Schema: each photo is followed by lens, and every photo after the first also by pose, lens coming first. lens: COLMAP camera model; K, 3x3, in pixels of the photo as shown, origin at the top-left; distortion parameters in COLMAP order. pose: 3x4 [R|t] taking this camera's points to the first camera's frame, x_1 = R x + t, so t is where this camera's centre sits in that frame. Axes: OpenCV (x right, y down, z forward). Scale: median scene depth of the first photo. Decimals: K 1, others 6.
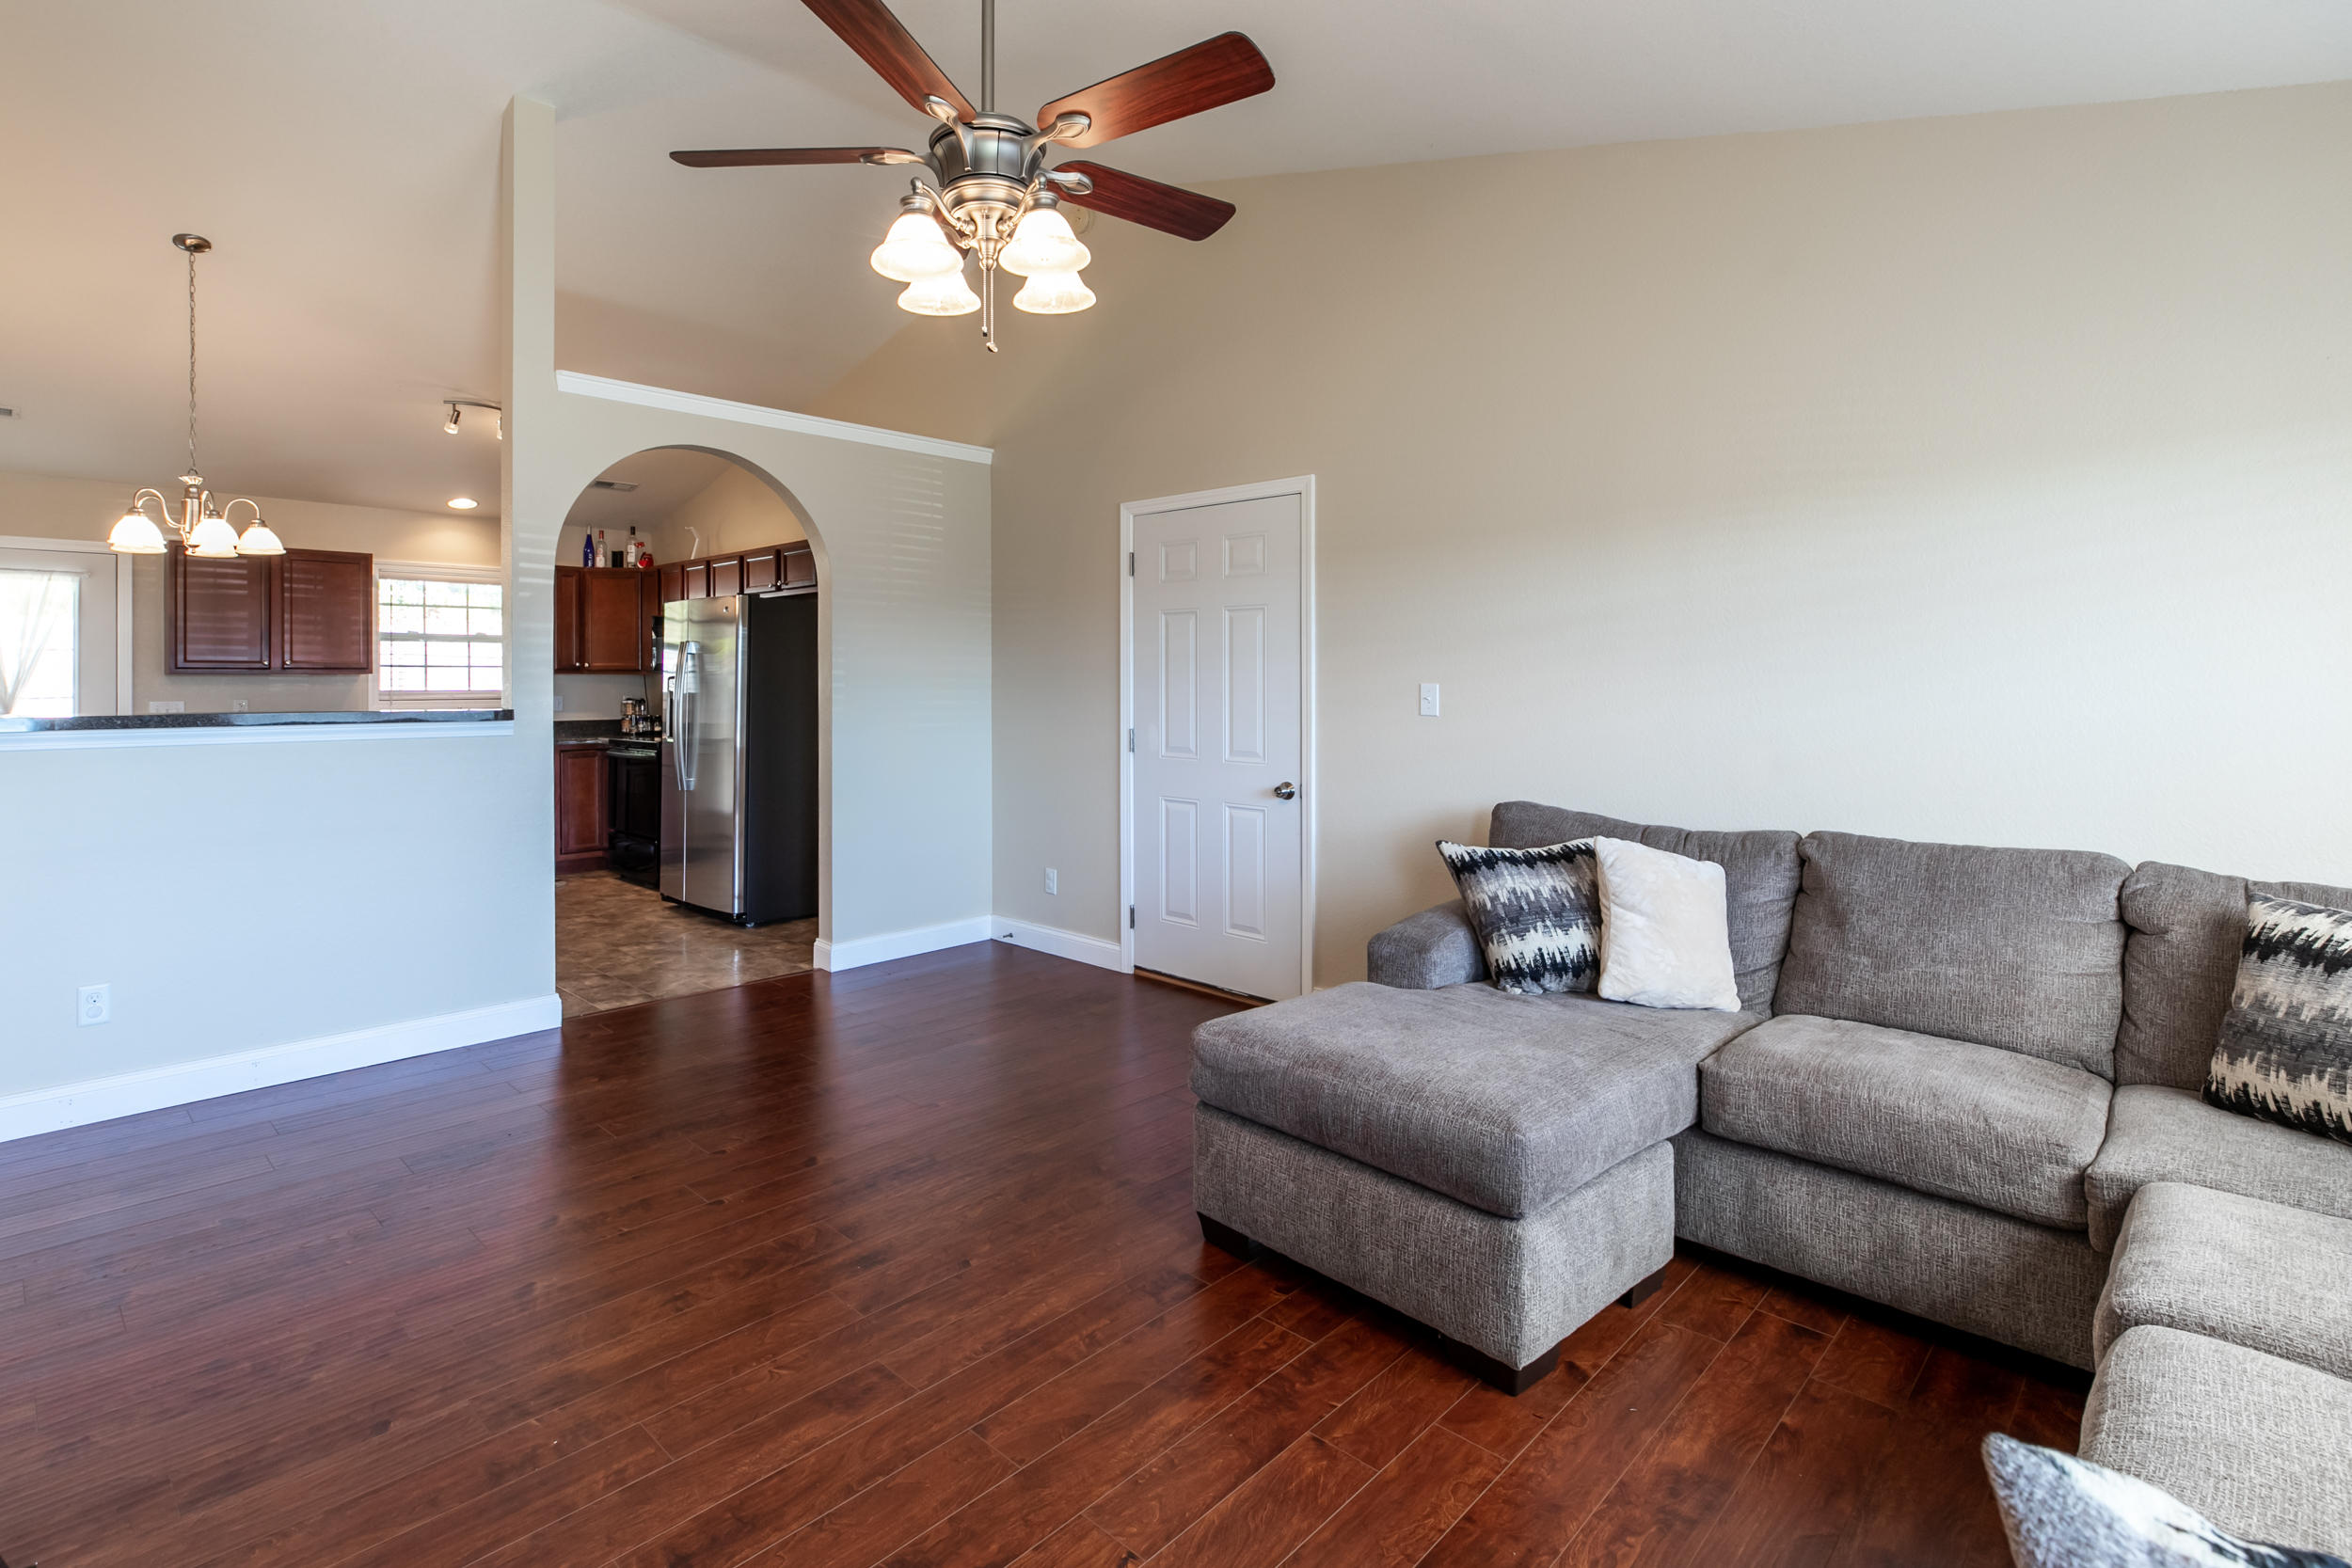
lens RADIAL K [[1082.2, 0, 1112.5], [0, 1082.2, 672.9], [0, 0, 1]] dist [0.004453, -0.000481]
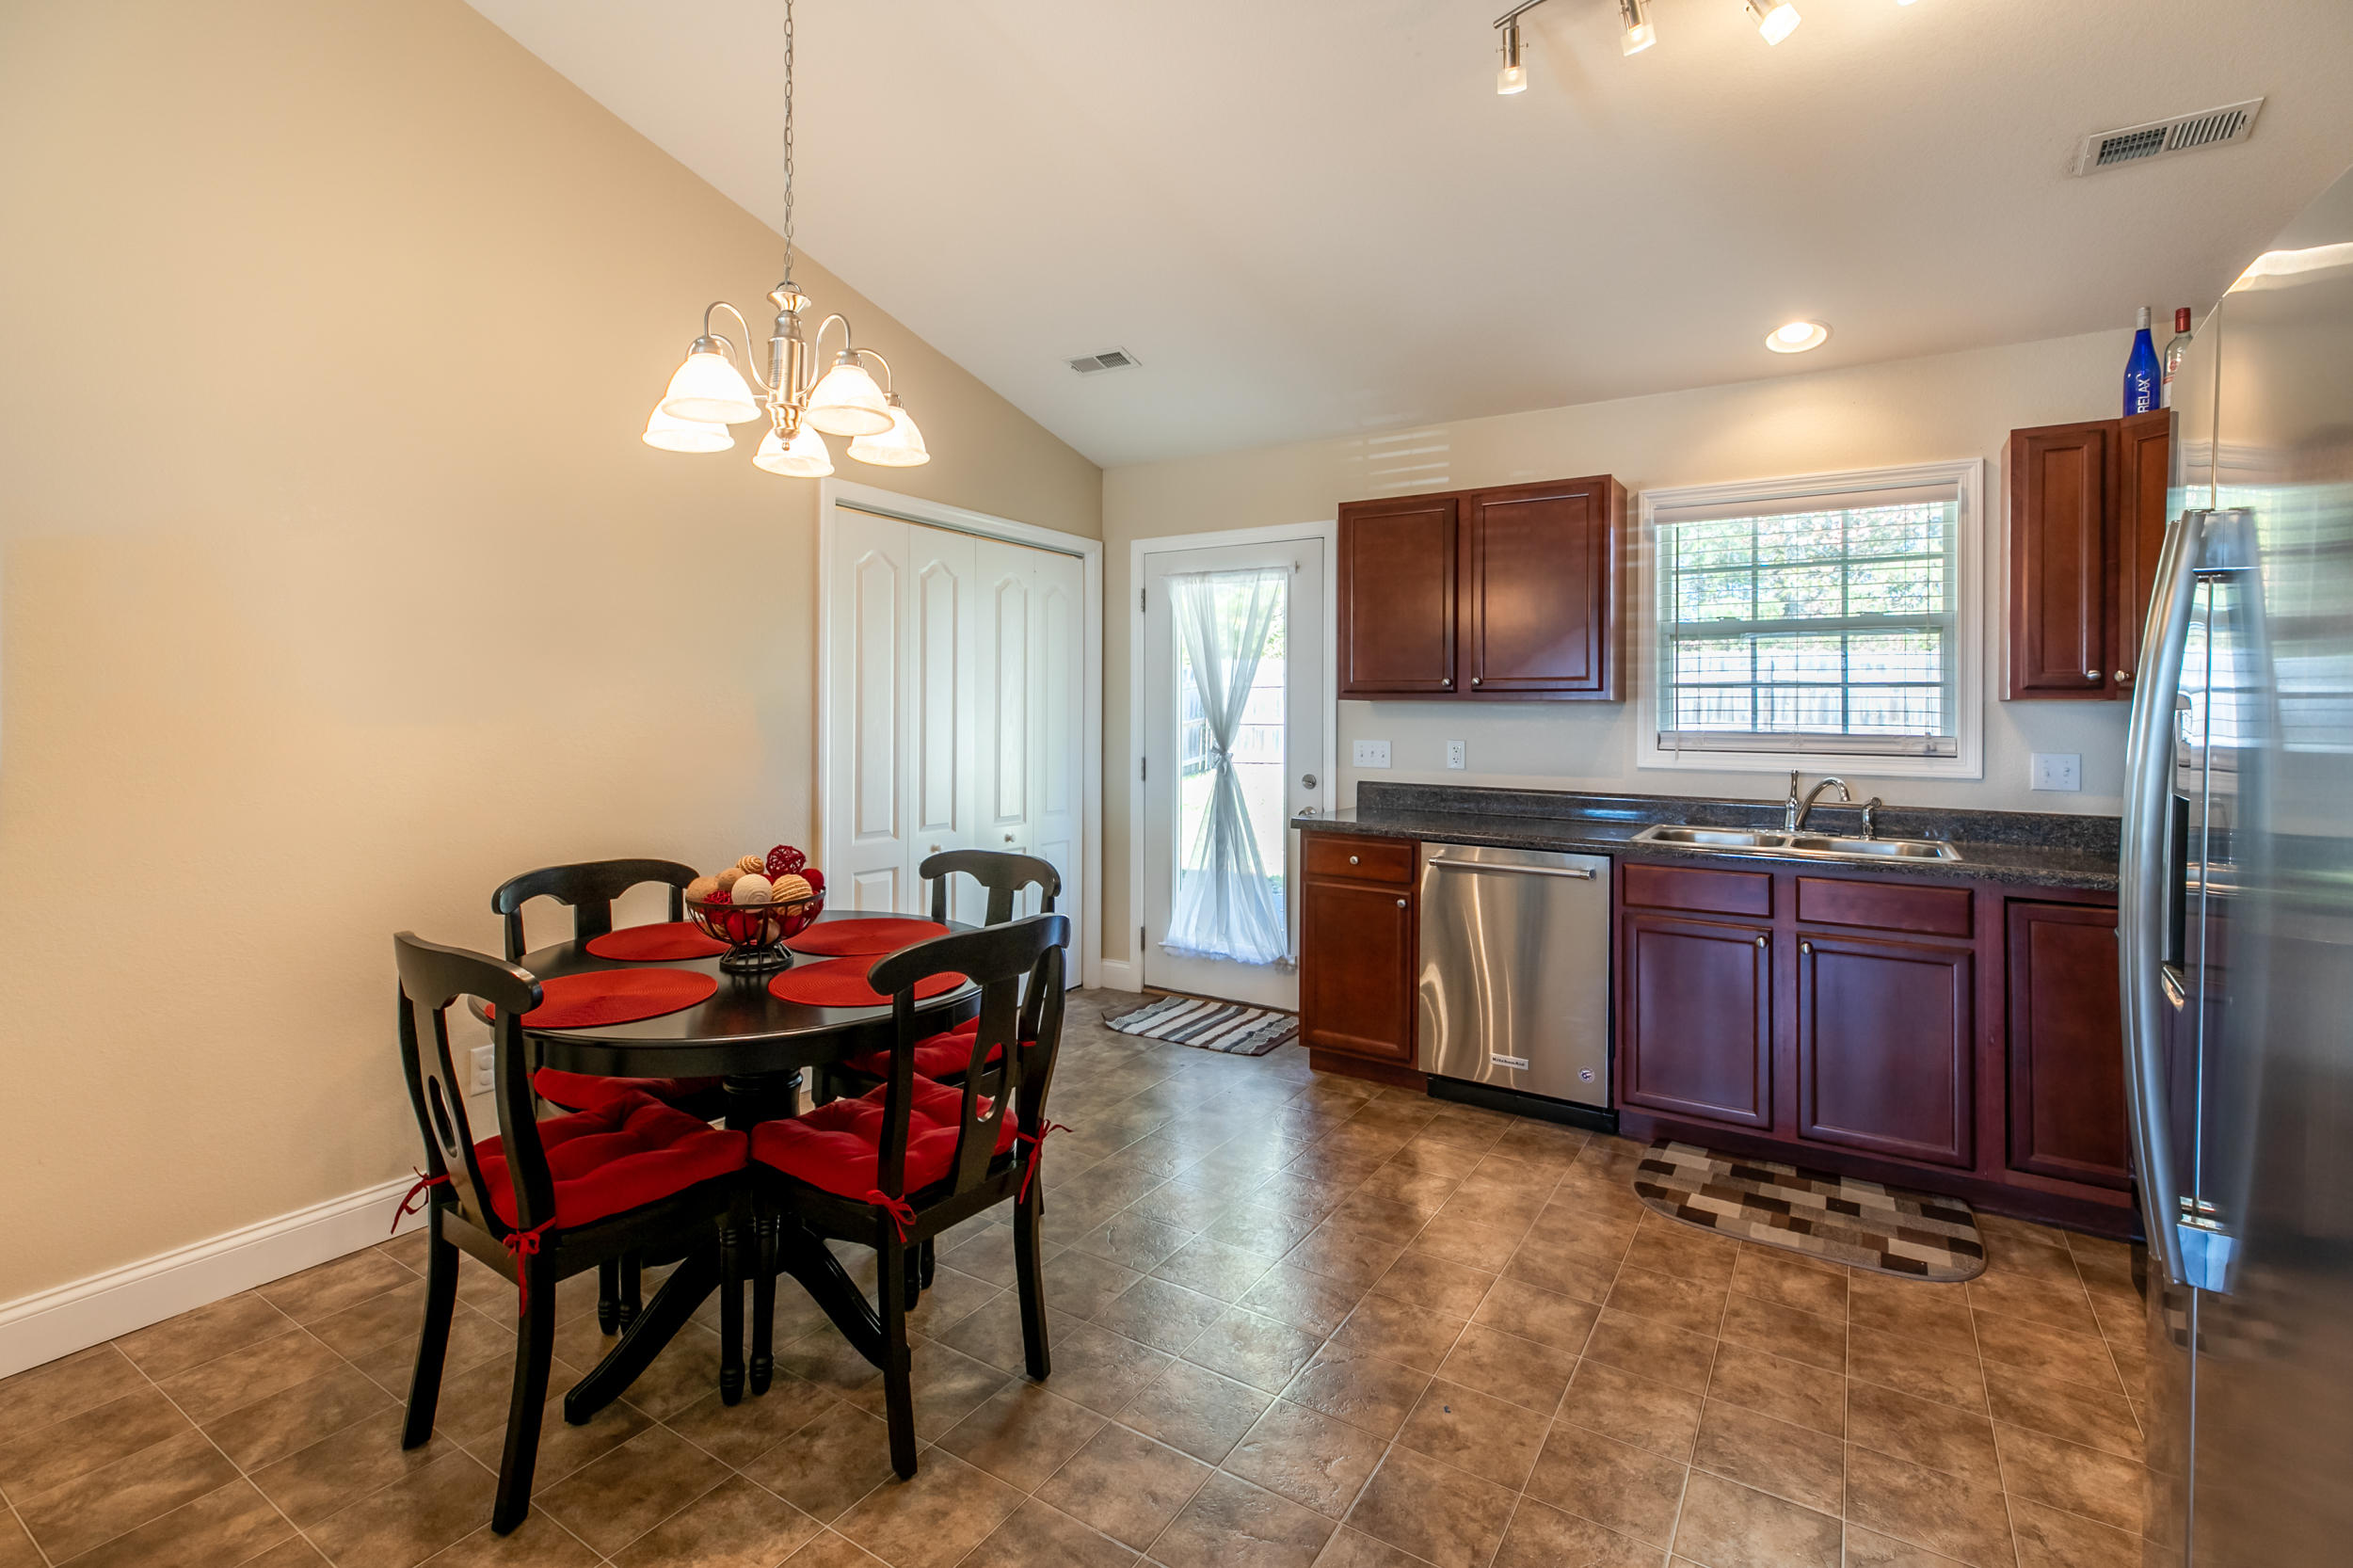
lens RADIAL K [[1082.7, 0, 1166.6], [0, 1082.7, 703.3], [0, 0, 1]] dist [0.004453, -0.000481]
pose [[0.201818, -0.006999, -0.979398, -0.191820], [-0.001131, 0.999972, -0.007379, 0.006009], [0.979422, 0.002597, 0.201805, 0.624079]]
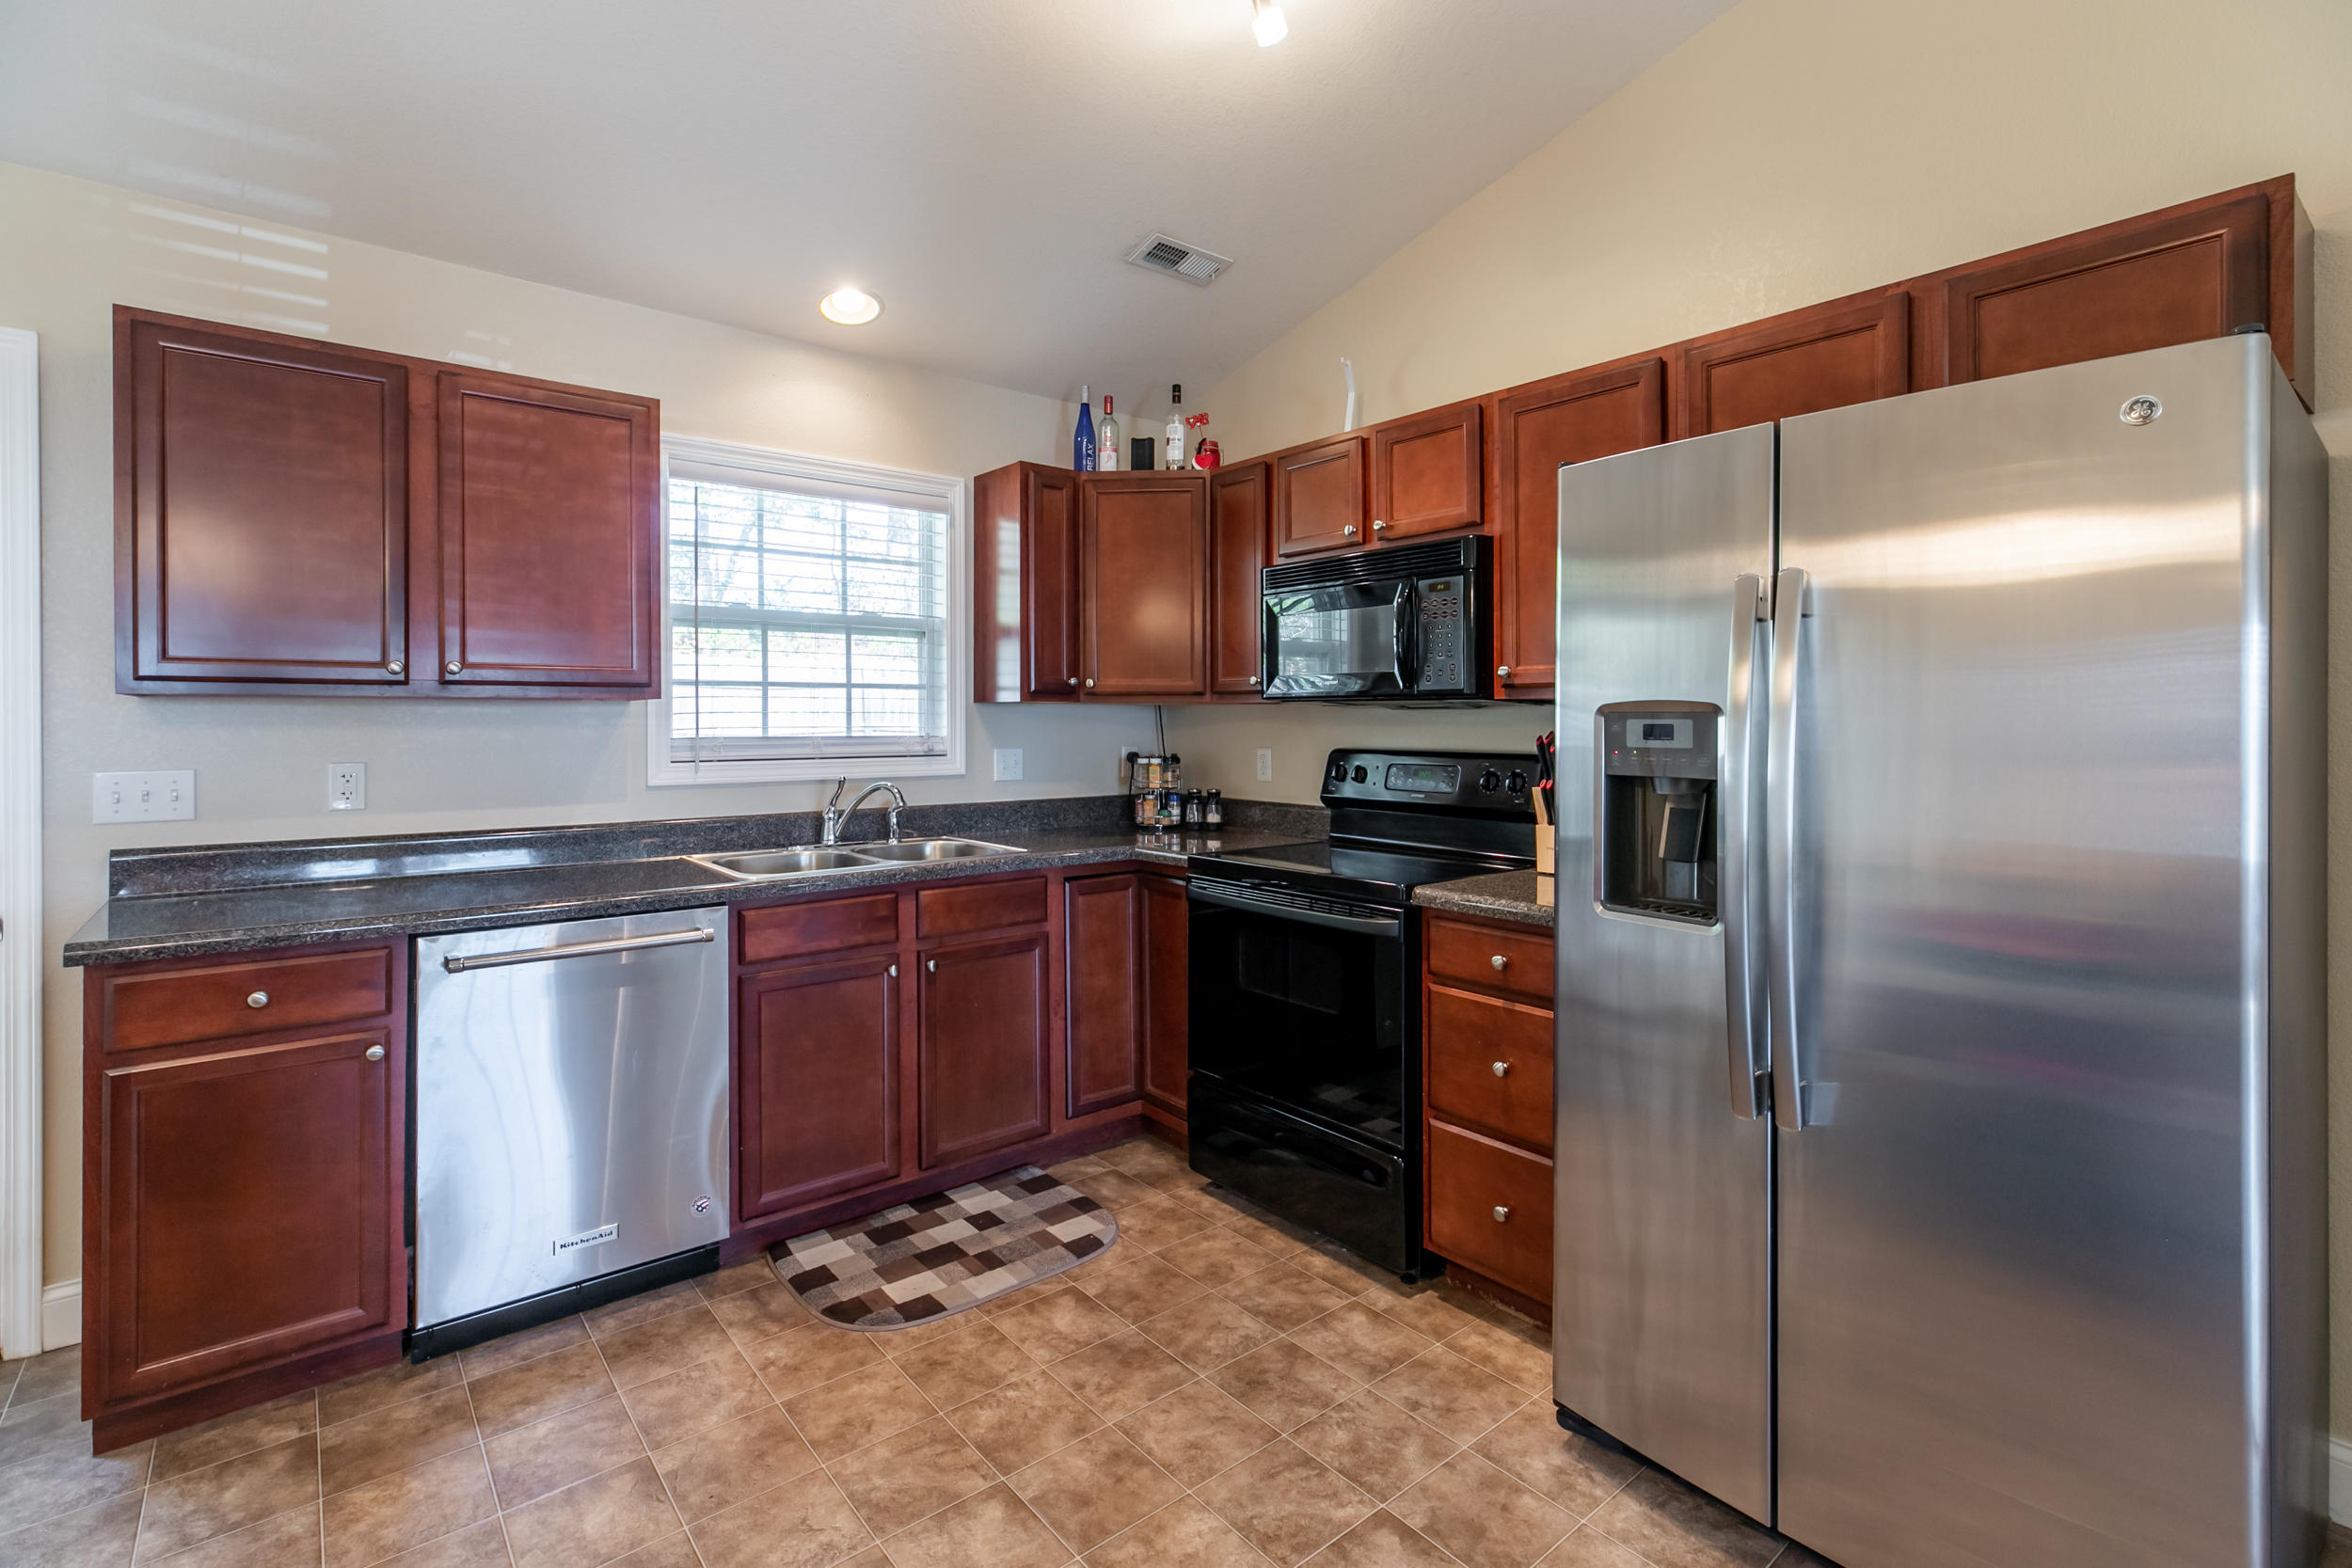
lens RADIAL K [[1082.2, 0, 1198.6], [0, 1082.2, 711.0], [0, 0, 1]] dist [0.004453, -0.000481]
pose [[0.994490, 0.000326, -0.104834, -0.407475], [0.000080, 0.999992, 0.003872, 0.003244], [0.104834, -0.003859, 0.994482, 0.572312]]
